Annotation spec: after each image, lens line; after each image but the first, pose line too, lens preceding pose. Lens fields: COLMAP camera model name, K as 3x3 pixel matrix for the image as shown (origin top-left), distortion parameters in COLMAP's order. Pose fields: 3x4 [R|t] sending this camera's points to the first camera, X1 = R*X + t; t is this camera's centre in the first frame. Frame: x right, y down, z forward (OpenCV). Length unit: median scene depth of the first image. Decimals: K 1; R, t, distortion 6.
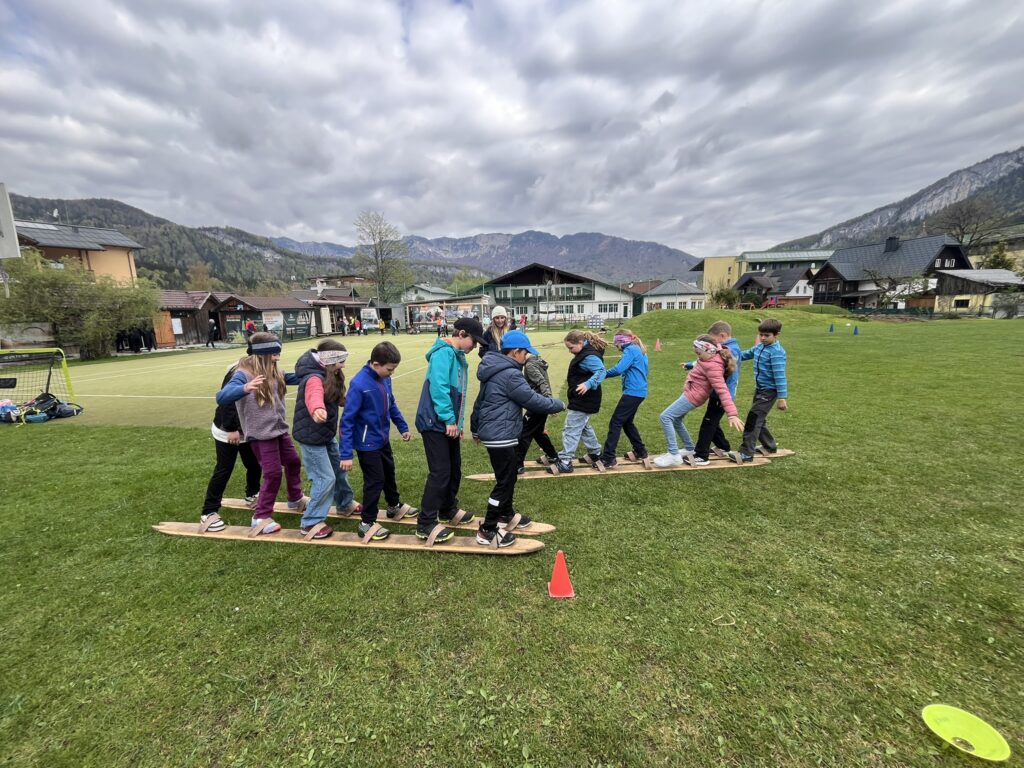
lens RADIAL K [[415.1, 0, 511.7], [0, 415.1, 387.1], [0, 0, 1]] dist [-0.002574, 0.000540]
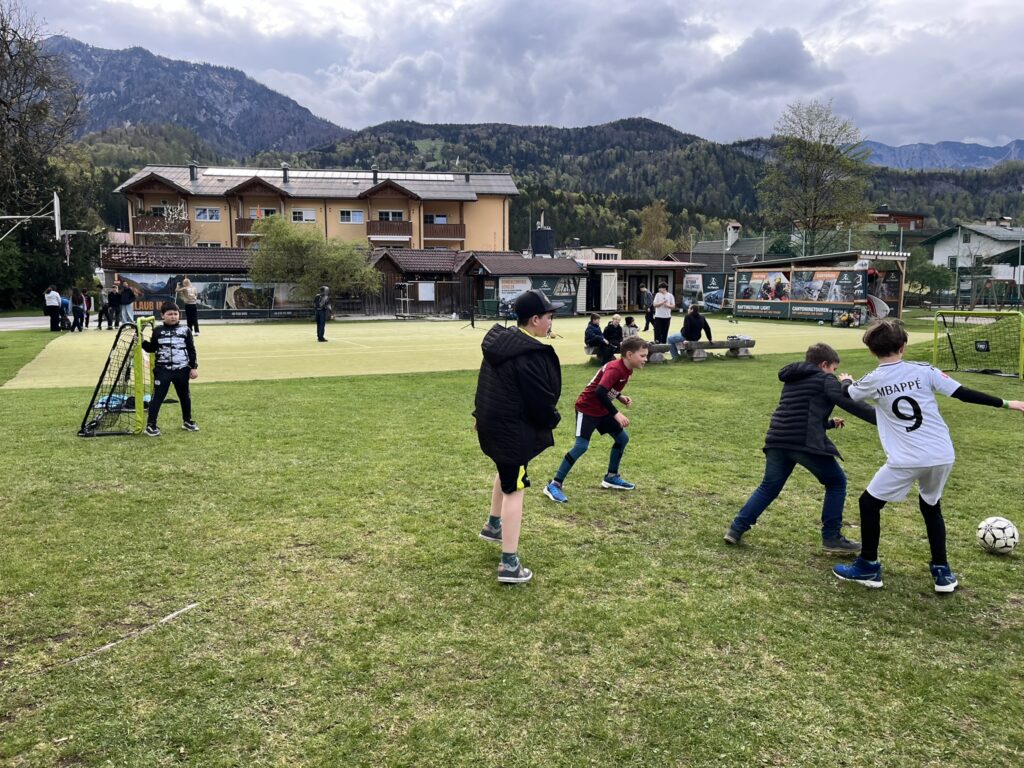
lens RADIAL K [[788.3, 0, 509.1], [0, 788.3, 382.2], [0, 0, 1]] dist [0.009626, 0.000000]
pose [[0.613862, 0.124095, -0.779598, 0.183558], [-0.159276, 0.986727, 0.031650, -0.012666], [0.773178, 0.104743, 0.625480, 0.040810]]
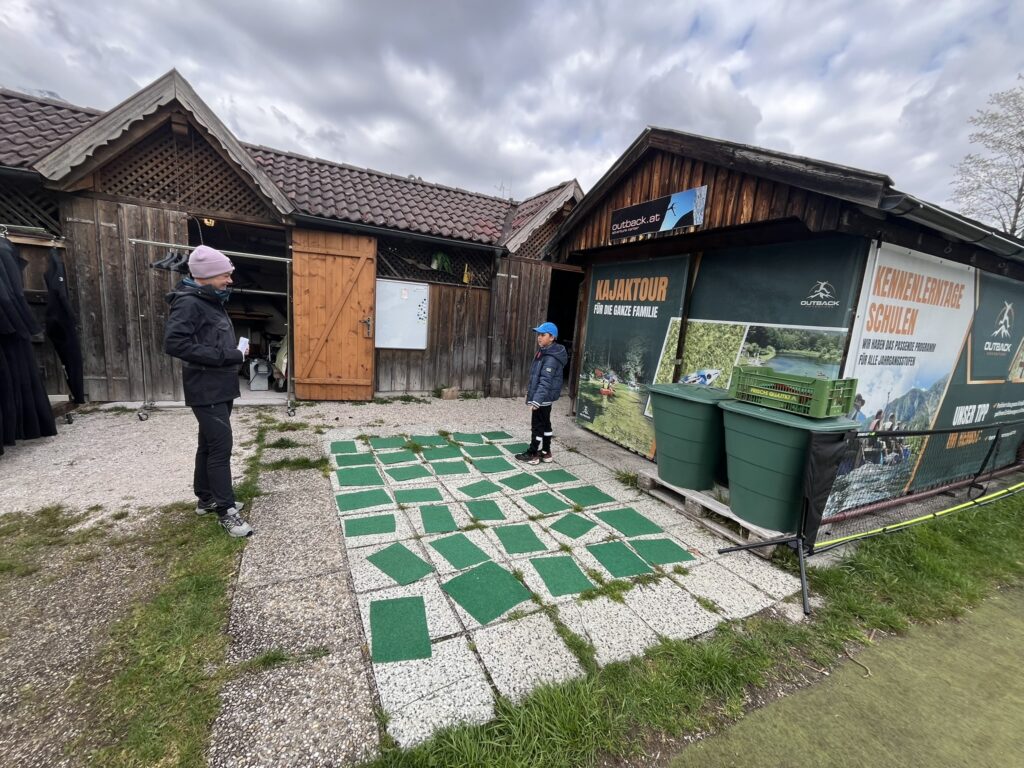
lens RADIAL K [[415.1, 0, 509.8], [0, 415.1, 384.3], [0, 0, 1]] dist [-0.002574, 0.000540]
pose [[0.606923, 0.203332, -0.768310, -0.185627], [-0.237636, 0.968921, 0.068704, -0.043670], [0.758402, 0.140880, 0.636380, 0.283923]]
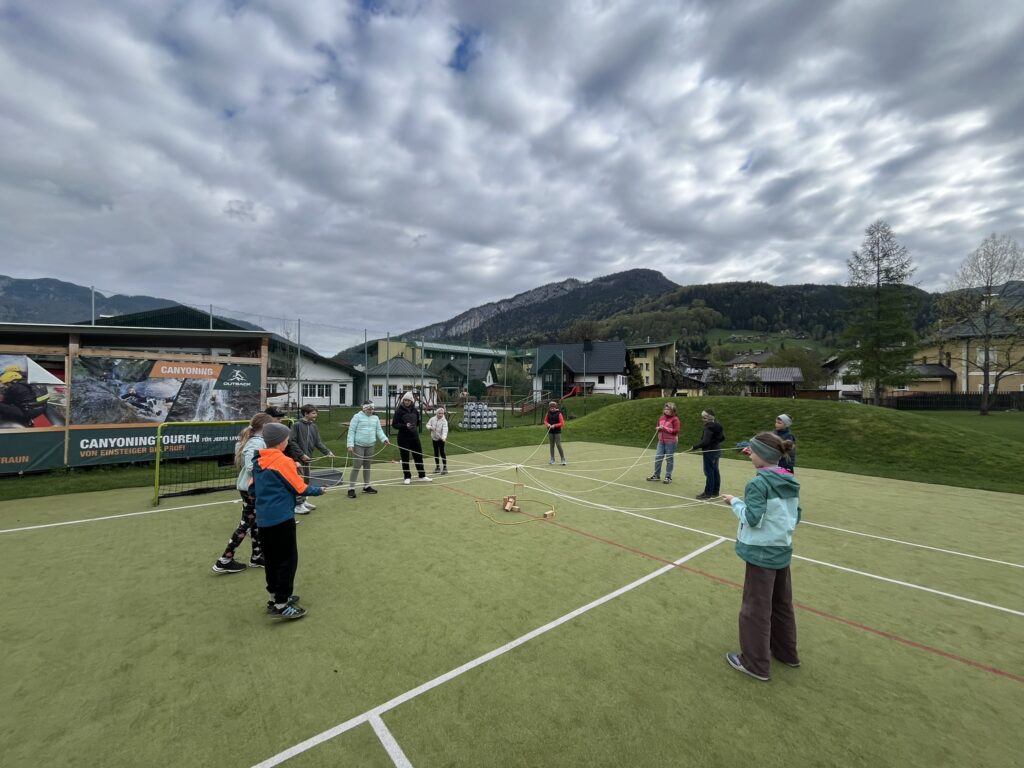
lens RADIAL K [[415.1, 0, 505.9], [0, 415.1, 388.3], [0, 0, 1]] dist [-0.002574, 0.000540]
pose [[0.634844, 0.036325, 0.771786, -0.080177], [0.117784, 0.982669, -0.143136, -0.051775], [-0.763610, 0.181774, 0.619563, 0.295660]]
